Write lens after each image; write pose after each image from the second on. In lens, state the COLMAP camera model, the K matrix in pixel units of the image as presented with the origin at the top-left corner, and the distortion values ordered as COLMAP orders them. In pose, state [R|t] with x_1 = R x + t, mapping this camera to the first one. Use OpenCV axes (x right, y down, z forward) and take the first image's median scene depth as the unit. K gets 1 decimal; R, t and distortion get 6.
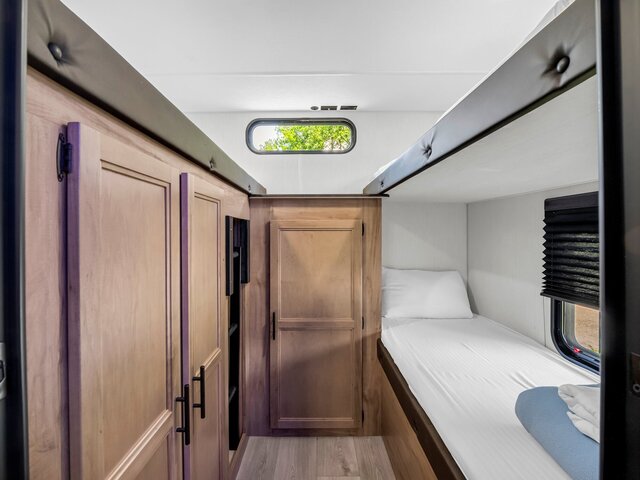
lens RADIAL K [[314.3, 0, 317.3], [0, 314.3, 235.0], [0, 0, 1]] dist [-0.003488, -0.004001]
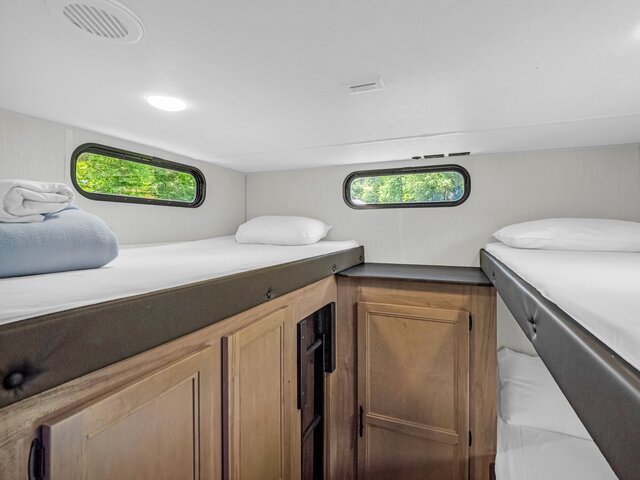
lens RADIAL K [[327.3, 0, 322.8], [0, 327.3, 235.7], [0, 0, 1]] dist [-0.008363, -0.000686]
pose [[0.932459, 0.001876, -0.361271, 0.093470], [-0.001904, 0.999998, 0.000279, -0.235368], [0.361271, 0.000428, 0.932461, 0.093851]]
